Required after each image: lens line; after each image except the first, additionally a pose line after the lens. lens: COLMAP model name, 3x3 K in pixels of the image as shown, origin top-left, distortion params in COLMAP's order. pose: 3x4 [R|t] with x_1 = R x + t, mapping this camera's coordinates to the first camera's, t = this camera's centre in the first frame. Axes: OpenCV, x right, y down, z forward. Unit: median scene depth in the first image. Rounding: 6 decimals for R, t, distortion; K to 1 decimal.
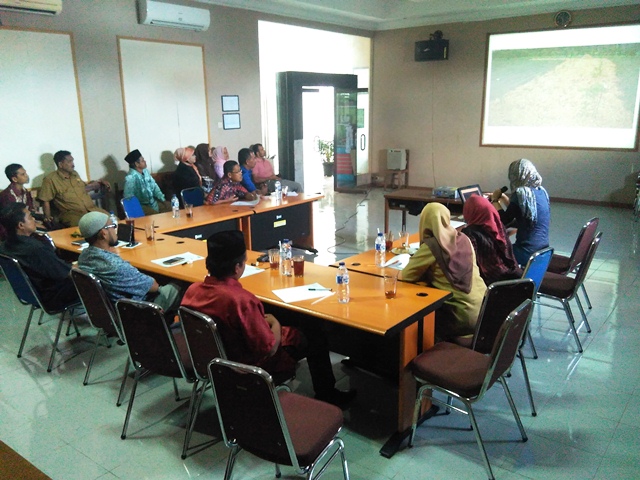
lens RADIAL K [[556.7, 0, 320.0], [0, 556.7, 240.0], [0, 0, 1]] dist [0.113975, -0.176599]
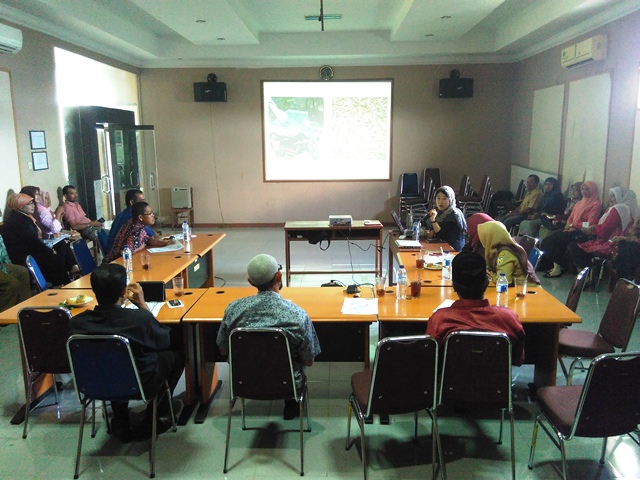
lens RADIAL K [[556.7, 0, 320.0], [0, 556.7, 240.0], [0, 0, 1]] dist [0.113975, -0.176599]
pose [[0.809874, -0.097510, 0.578442, -0.458369], [0.137375, 0.990193, -0.025417, -0.024782], [-0.570291, 0.100048, 0.815327, 0.129518]]
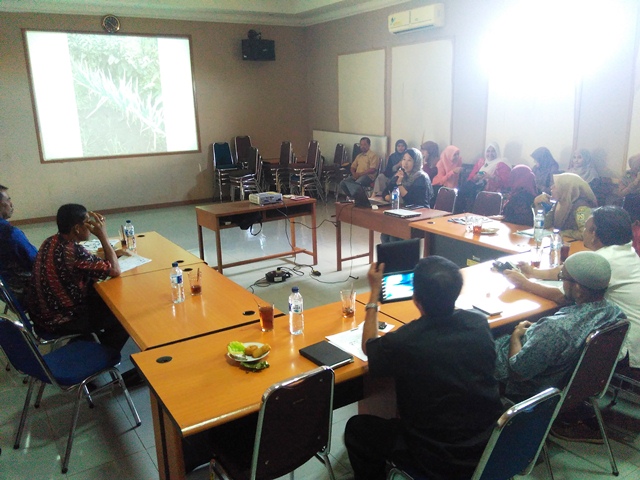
lens RADIAL K [[556.7, 0, 320.0], [0, 556.7, 240.0], [0, 0, 1]] dist [0.113975, -0.176599]
pose [[0.342072, -0.220057, 0.913543, -0.640827], [0.244688, 0.959513, 0.139509, -0.129778], [-0.907257, 0.175811, 0.382068, 0.575654]]
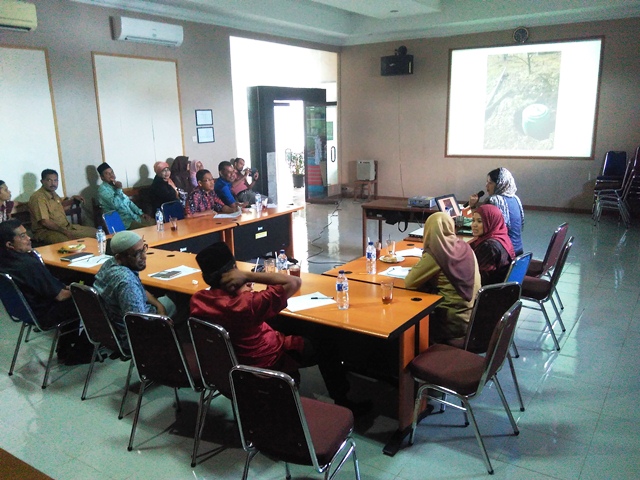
lens RADIAL K [[553.8, 0, 320.0], [0, 553.8, 240.0], [0, 0, 1]] dist [0.112605, -0.170193]
pose [[0.997487, -0.021801, 0.067416, -0.034600], [0.023069, 0.999570, -0.018093, 0.000224], [-0.066993, 0.019603, 0.997561, -0.018807]]
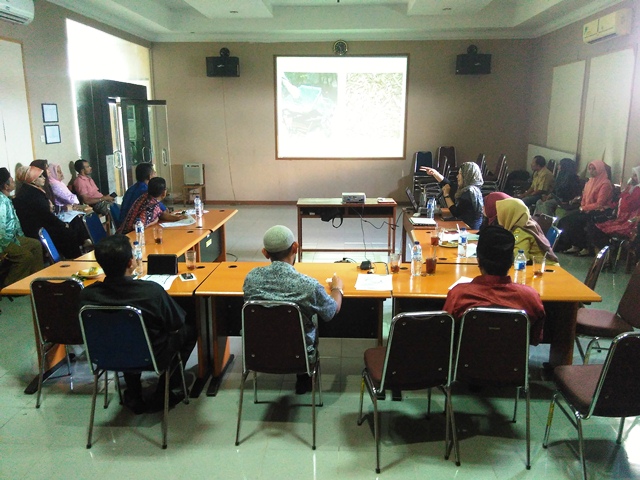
lens RADIAL K [[556.7, 0, 320.0], [0, 556.7, 240.0], [0, 0, 1]] dist [0.113975, -0.176599]
pose [[0.822112, -0.107453, 0.559093, -0.456273], [0.124685, 0.992169, 0.007346, -0.019644], [-0.555504, 0.063671, 0.829072, 0.139767]]
